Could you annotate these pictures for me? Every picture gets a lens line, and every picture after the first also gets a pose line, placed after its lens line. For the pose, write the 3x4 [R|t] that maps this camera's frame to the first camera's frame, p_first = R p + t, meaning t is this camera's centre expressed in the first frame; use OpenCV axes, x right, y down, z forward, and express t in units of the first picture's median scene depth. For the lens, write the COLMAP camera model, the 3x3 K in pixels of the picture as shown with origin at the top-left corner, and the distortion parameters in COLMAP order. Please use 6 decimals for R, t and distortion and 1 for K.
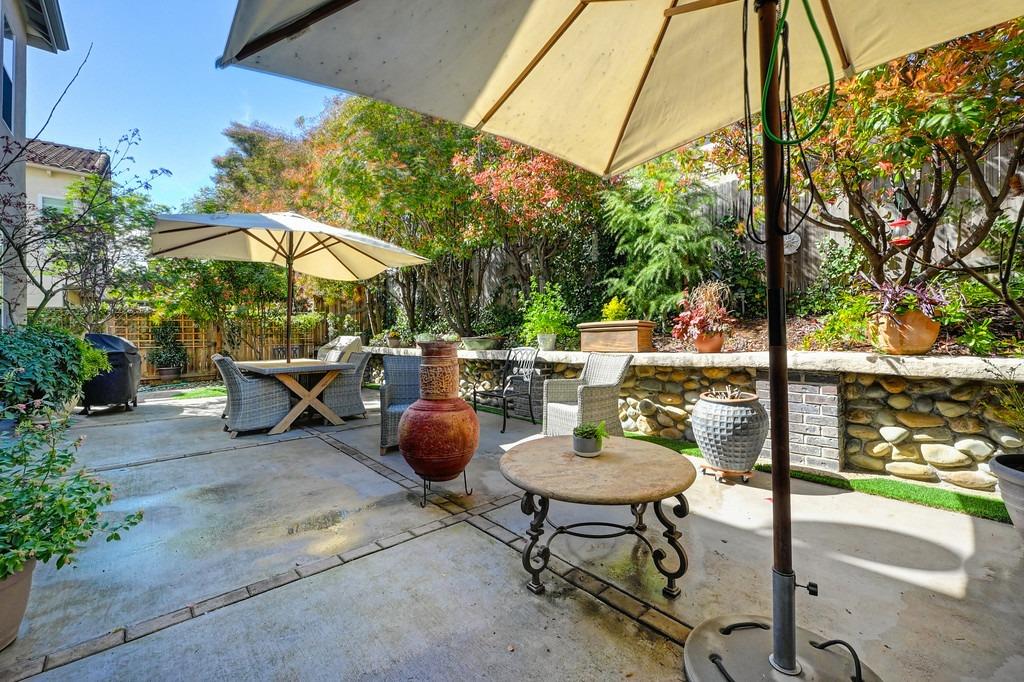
lens RADIAL K [[418.9, 0, 508.6], [0, 418.9, 337.2], [0, 0, 1]] dist [-0.001280, -0.000071]
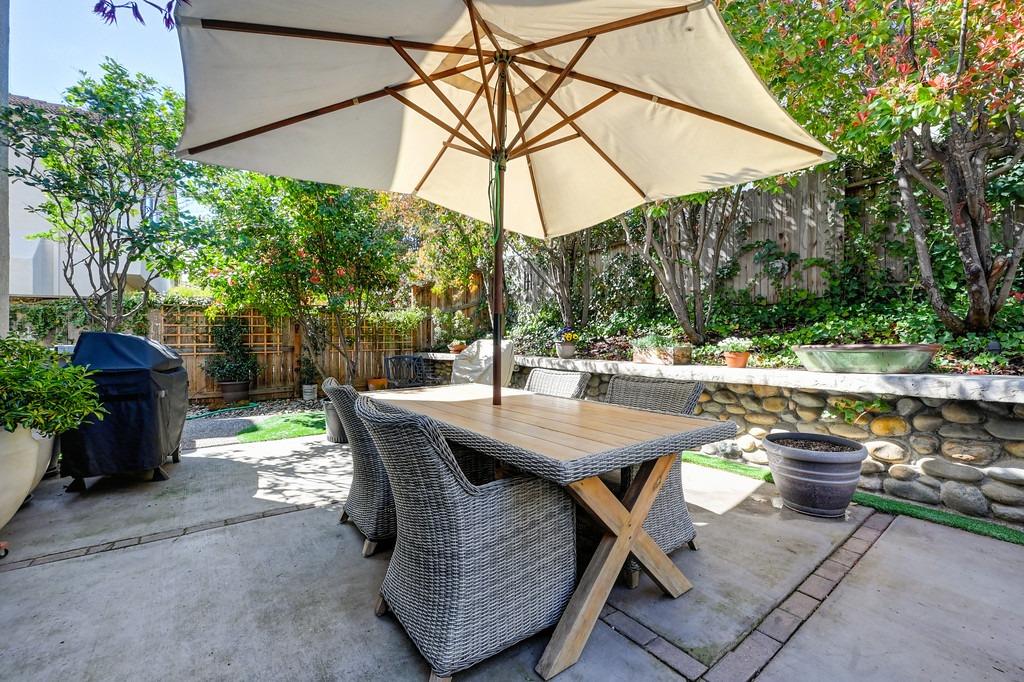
lens RADIAL K [[418.9, 0, 518.2], [0, 418.9, 341.6], [0, 0, 1]] dist [-0.001280, -0.000071]
pose [[0.996085, 0.006058, -0.088190, -0.248984], [-0.005753, 0.999977, 0.003713, -0.001894], [0.088211, -0.003191, 0.996097, 0.310550]]
